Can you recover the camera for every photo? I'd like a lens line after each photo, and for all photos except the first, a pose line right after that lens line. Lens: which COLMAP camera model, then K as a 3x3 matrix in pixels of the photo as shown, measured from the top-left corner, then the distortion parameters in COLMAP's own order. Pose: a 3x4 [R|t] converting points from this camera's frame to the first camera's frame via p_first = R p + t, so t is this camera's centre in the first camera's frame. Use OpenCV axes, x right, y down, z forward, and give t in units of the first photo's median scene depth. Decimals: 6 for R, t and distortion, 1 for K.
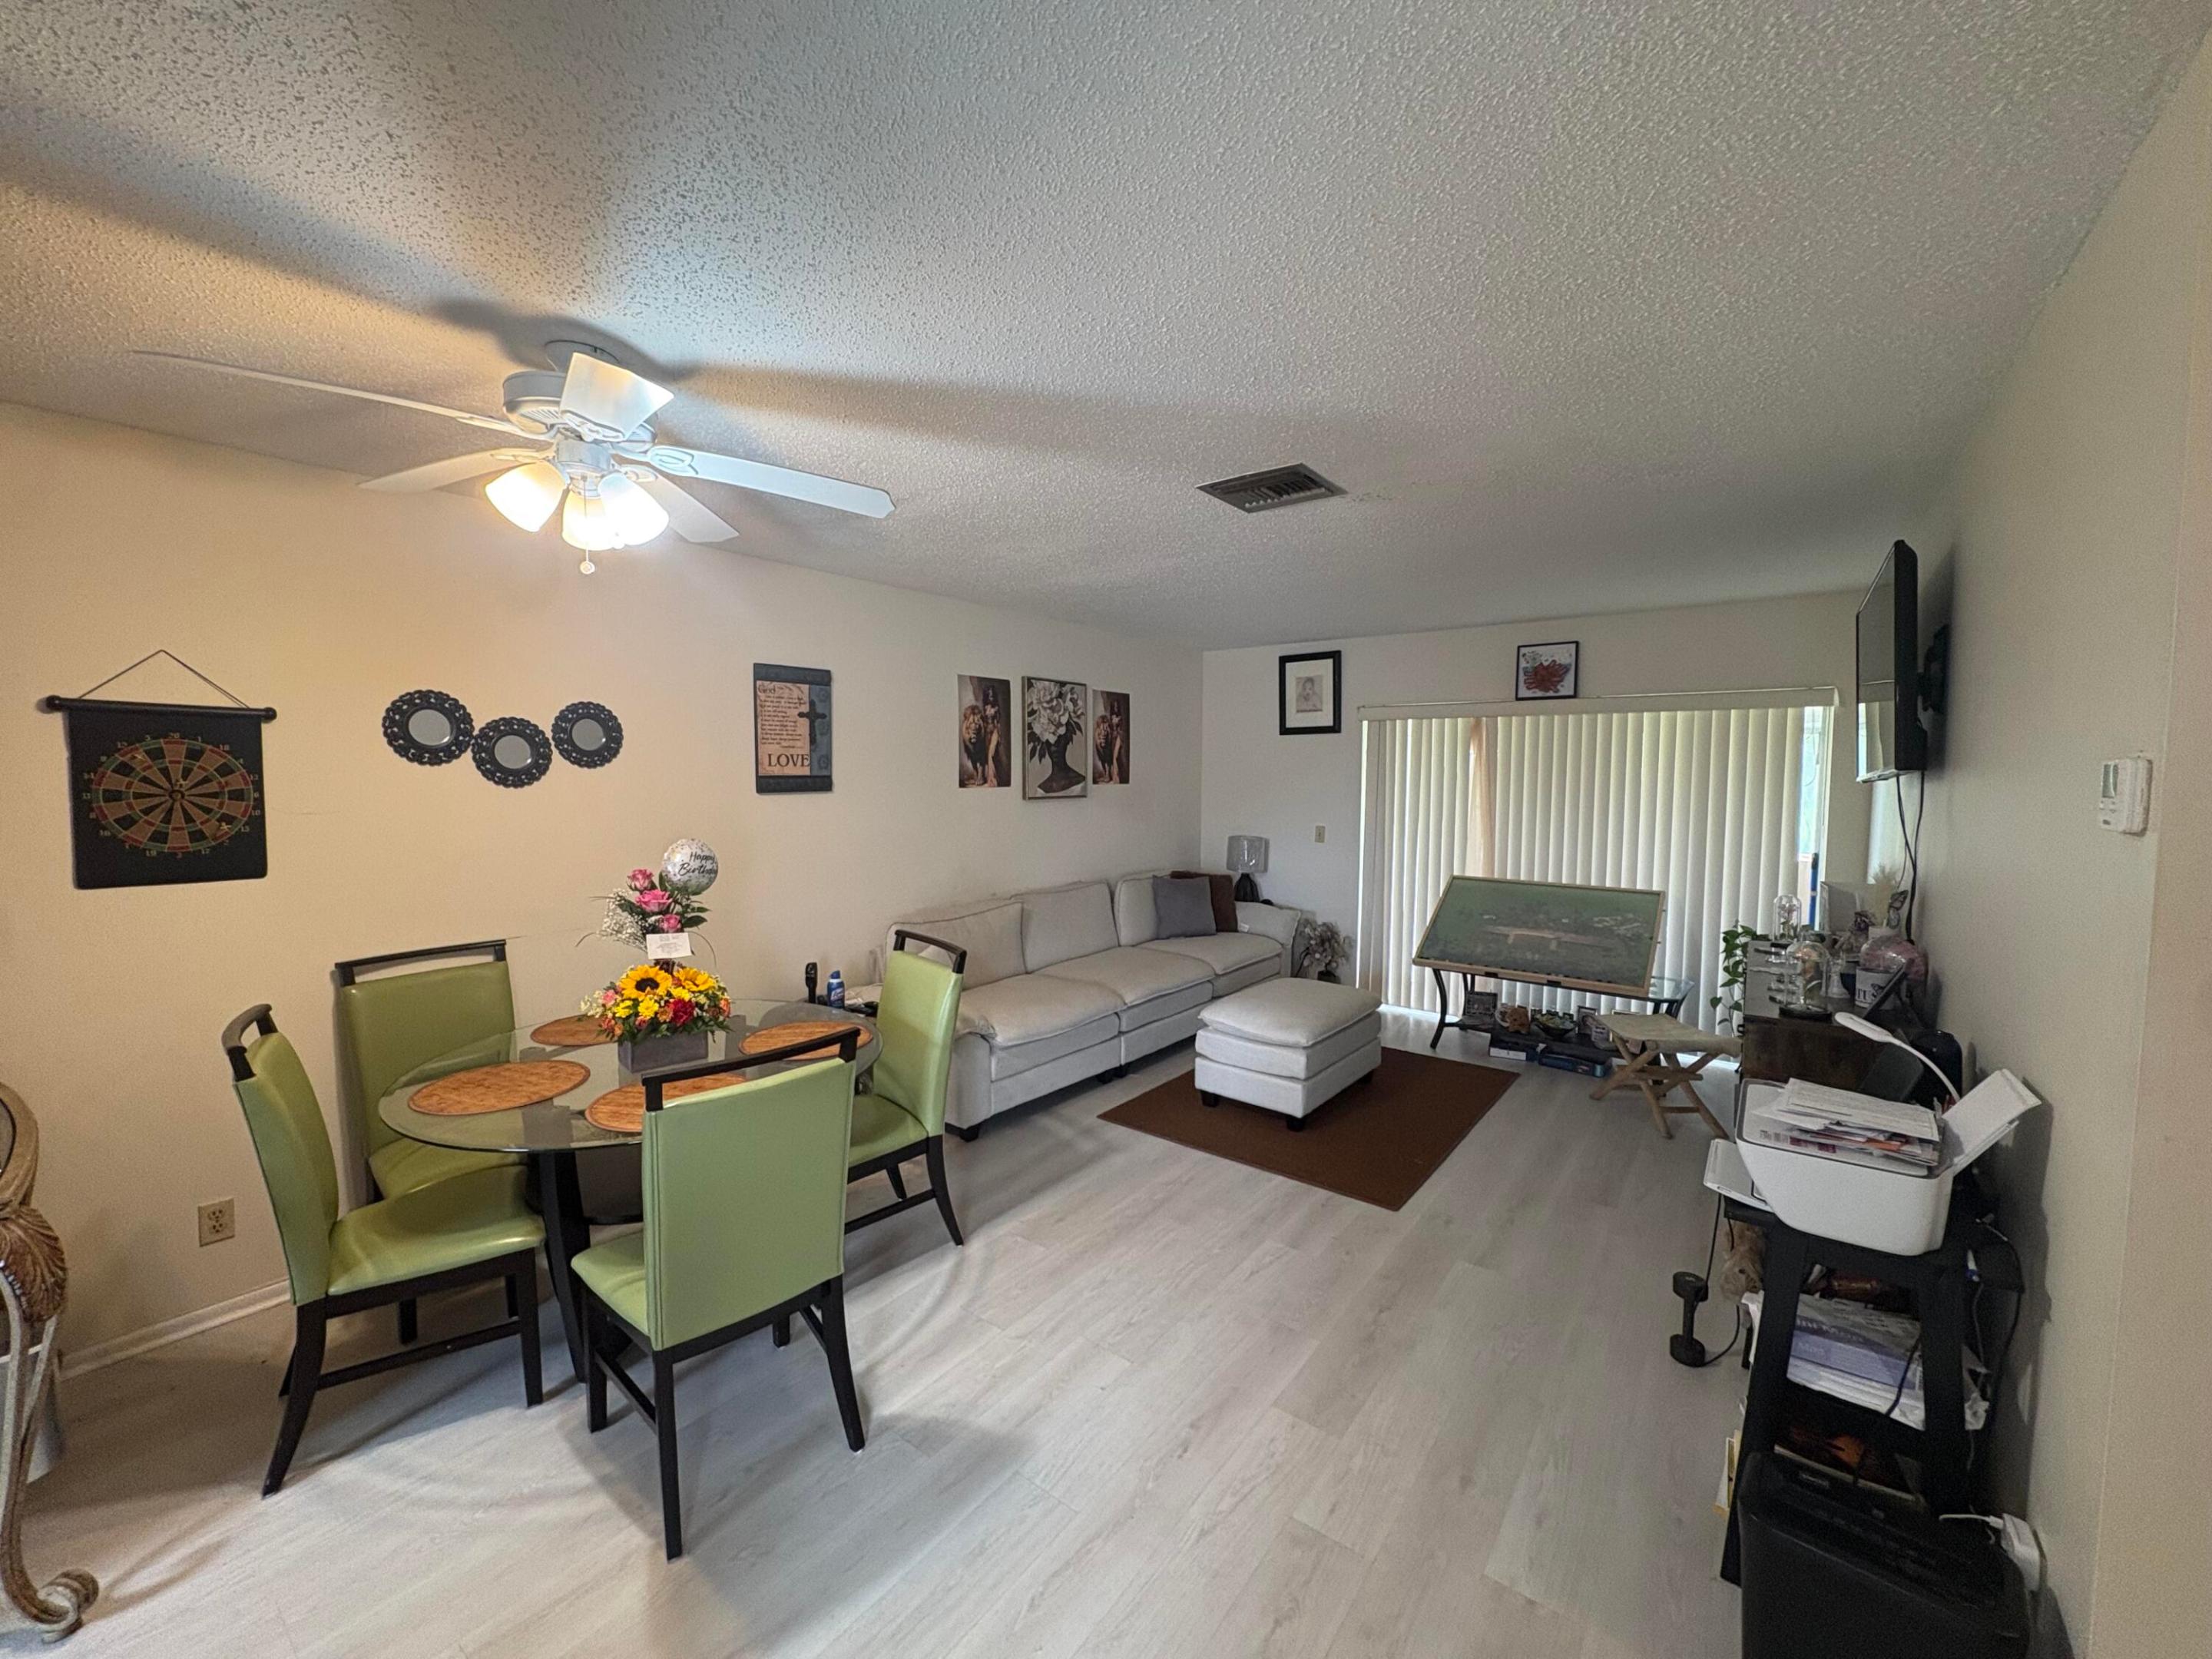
lens RADIAL K [[877.4, 0, 1103.2], [0, 877.4, 829.0], [0, 0, 1]] dist [0.002035, 0.000085]
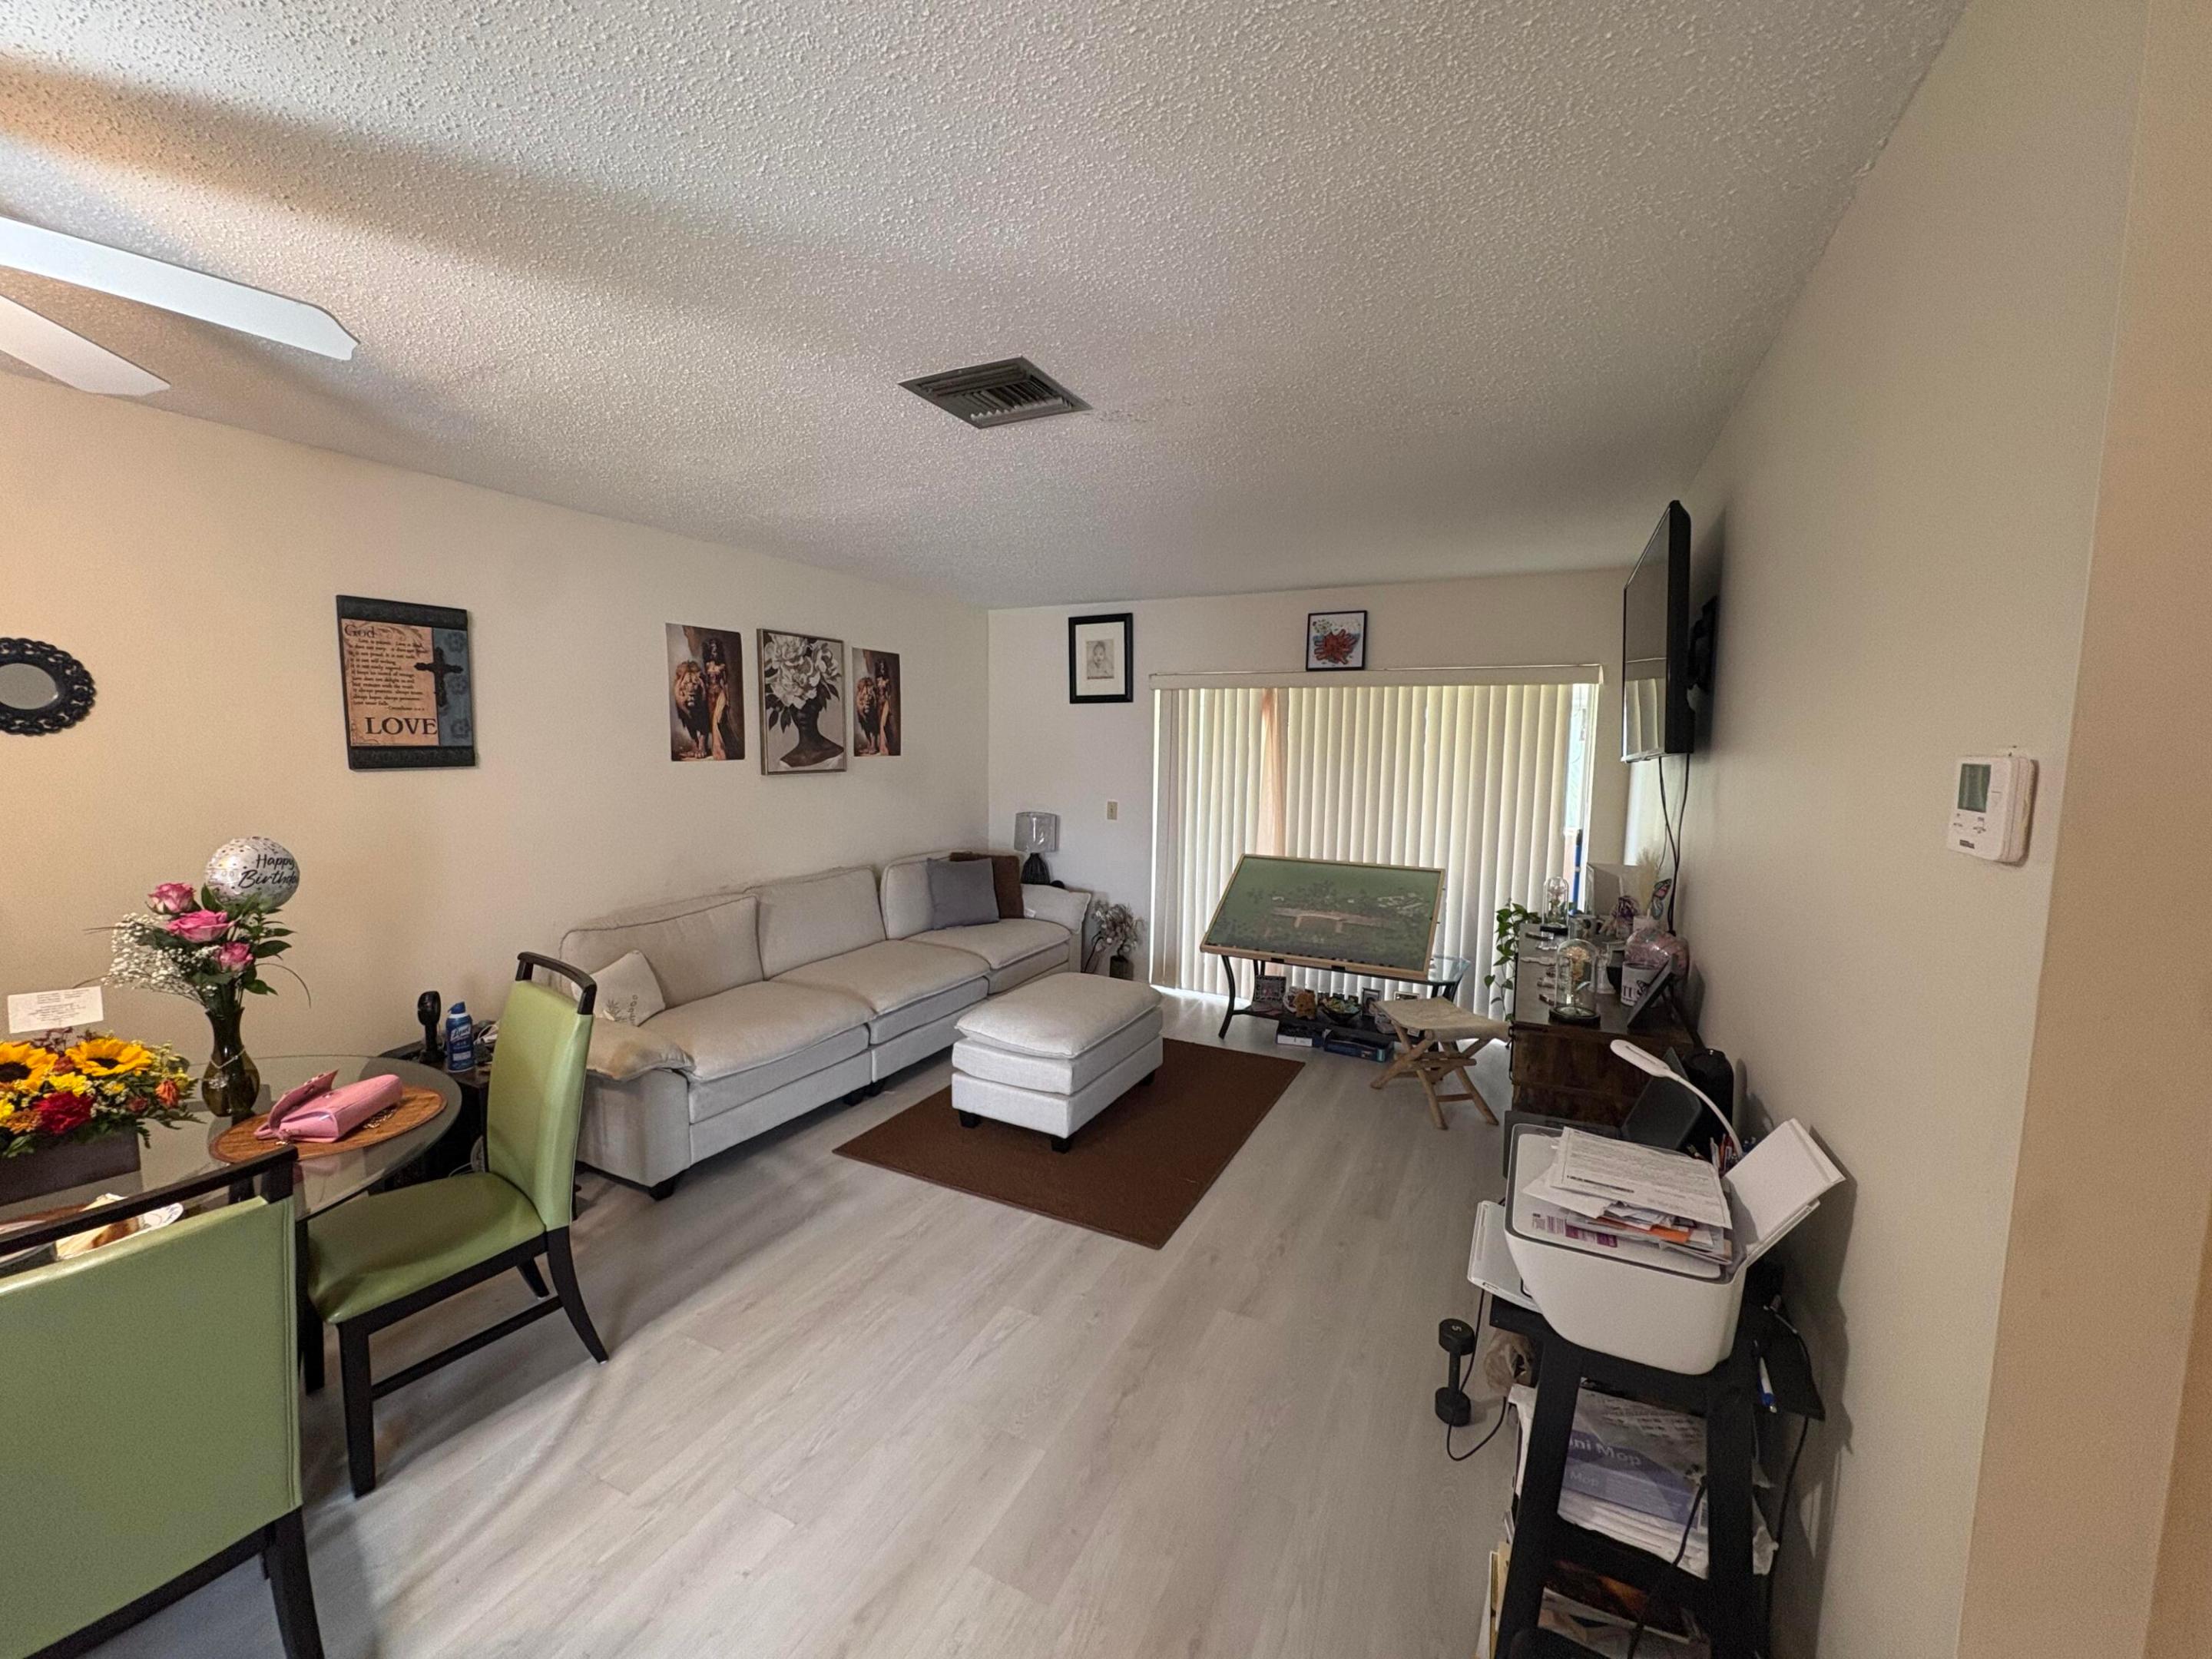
lens RADIAL K [[877.4, 0, 1100.0], [0, 877.4, 828.3], [0, 0, 1]] dist [0.002035, 0.000085]
pose [[0.982508, -0.009994, 0.185950, 0.129463], [0.003164, 0.999311, 0.036988, -0.021428], [-0.186191, -0.035753, 0.981863, 0.180158]]
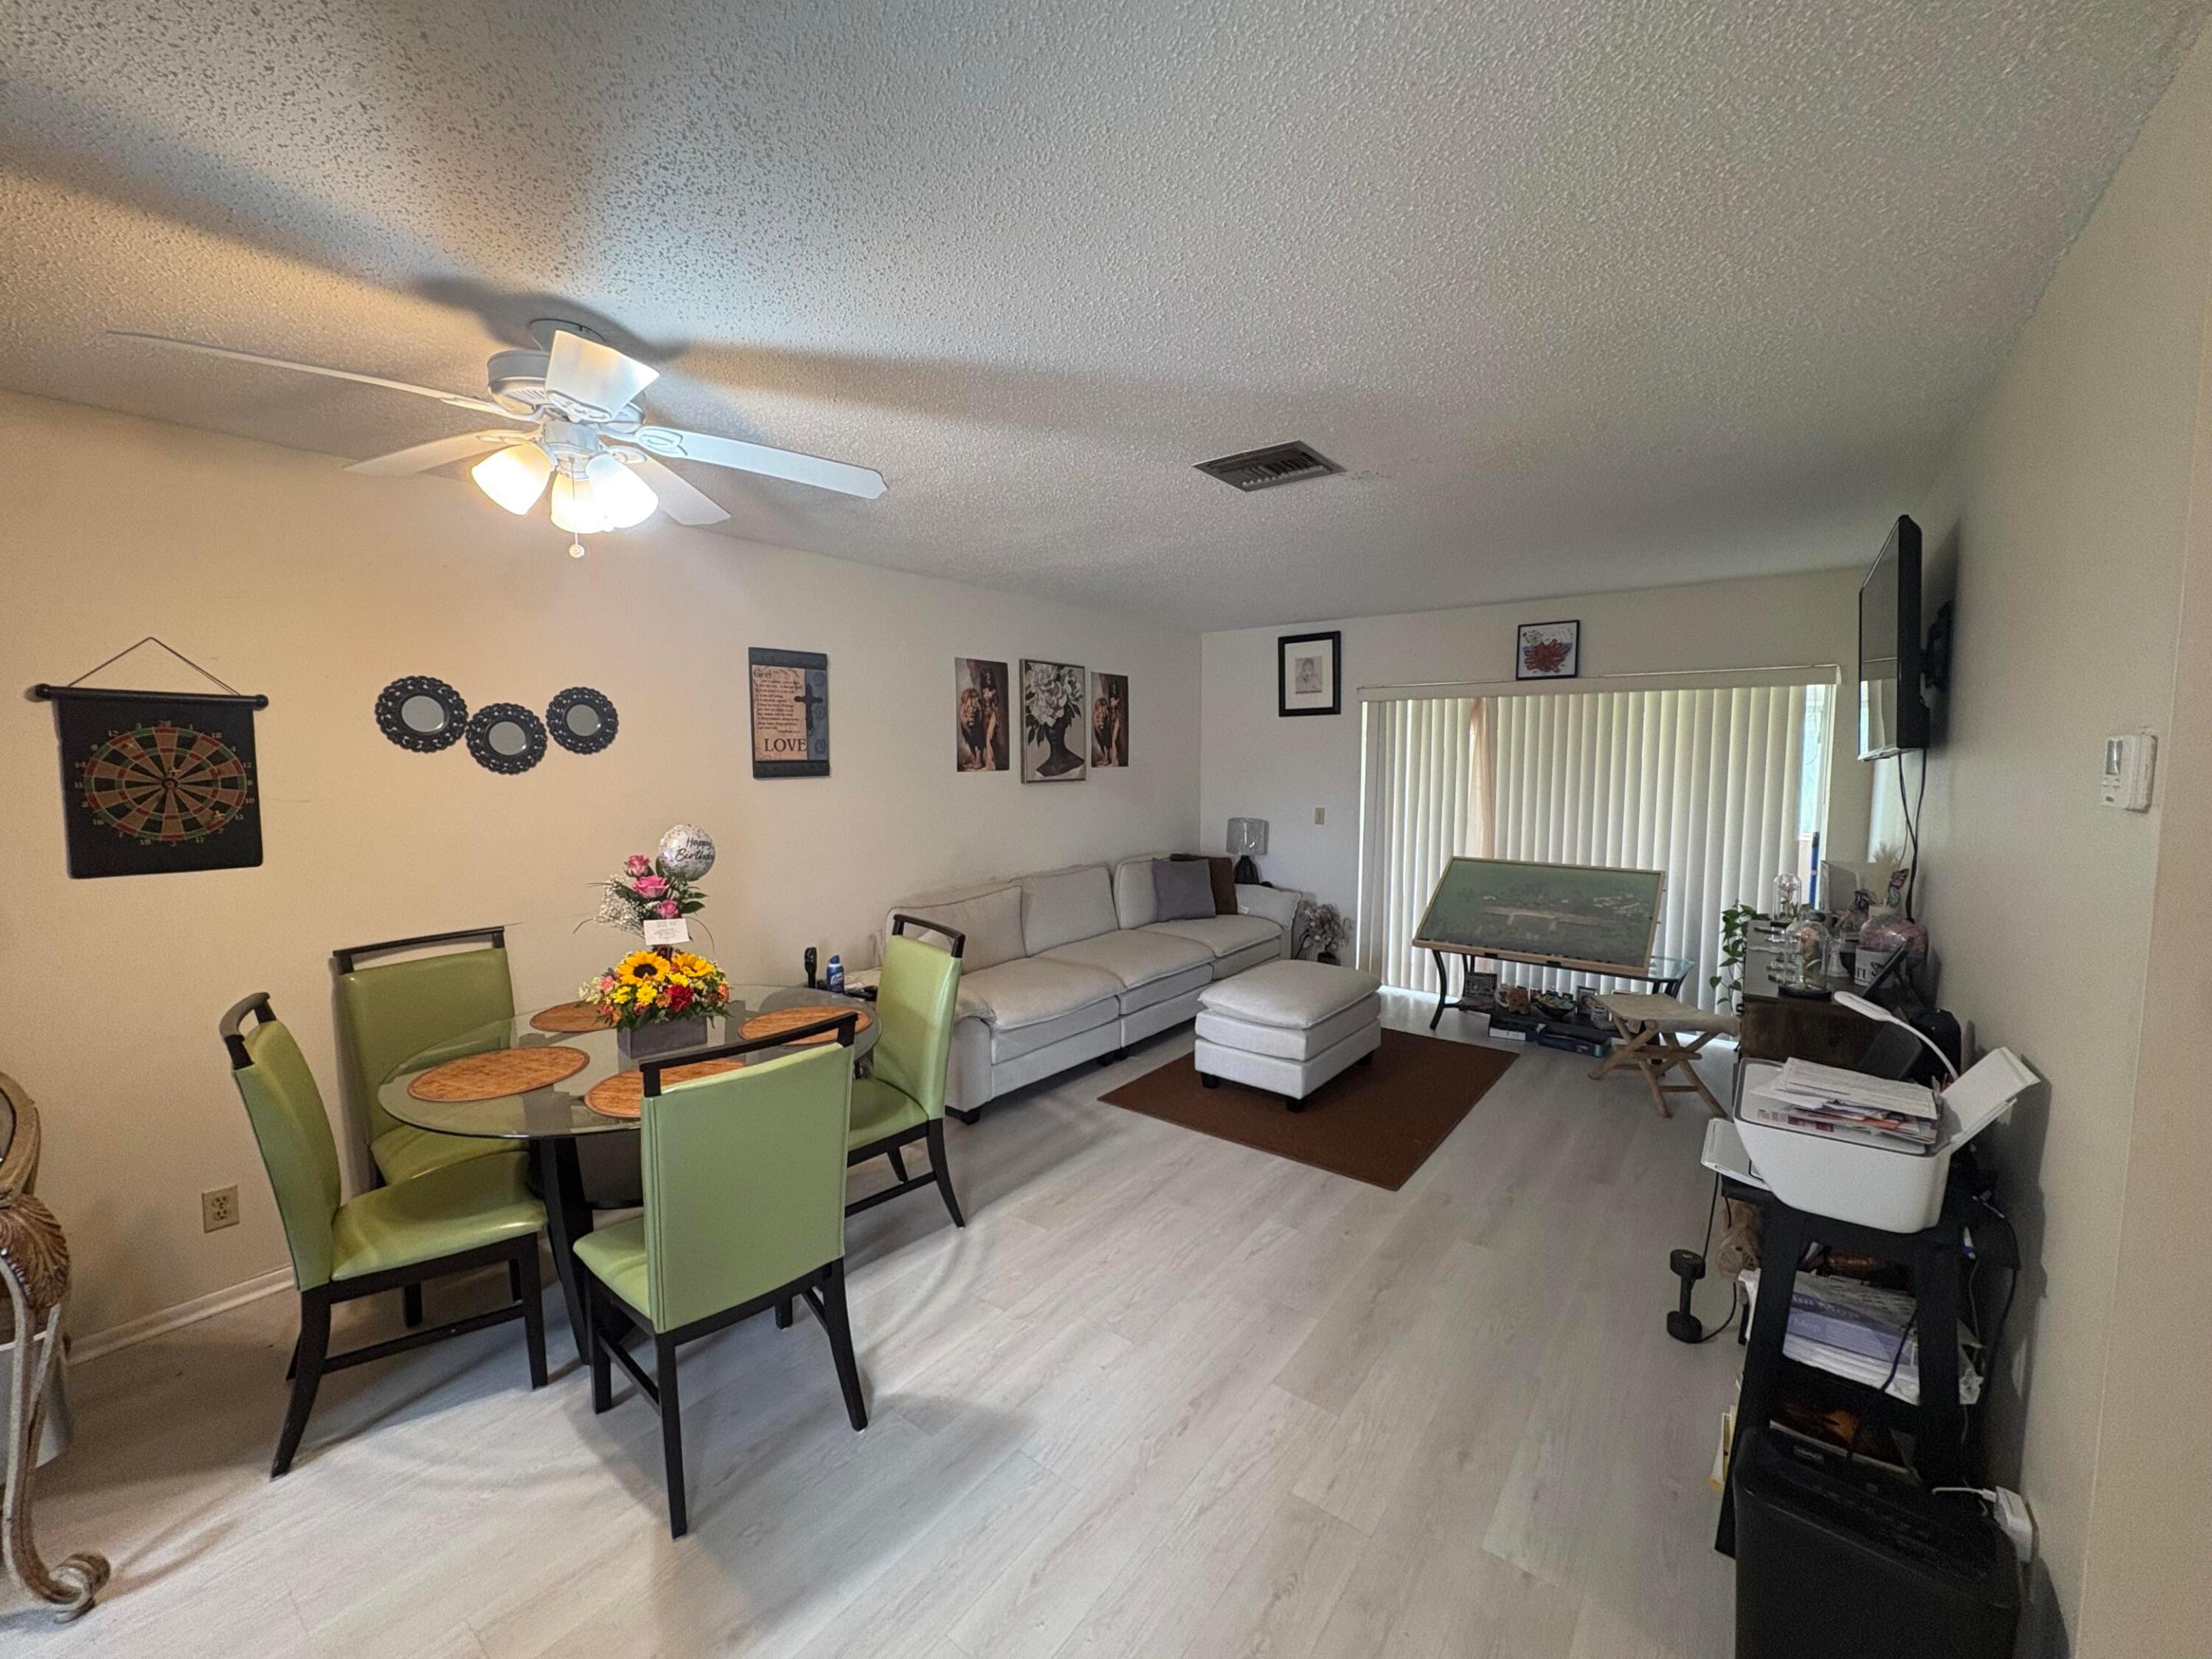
lens RADIAL K [[877.4, 0, 1103.3], [0, 877.4, 828.7], [0, 0, 1]] dist [0.002035, 0.000085]
pose [[0.999982, -0.005959, -0.000616, 0.003015], [0.005970, 0.999804, 0.018901, -0.000010], [0.000504, -0.018904, 0.999821, 0.003492]]
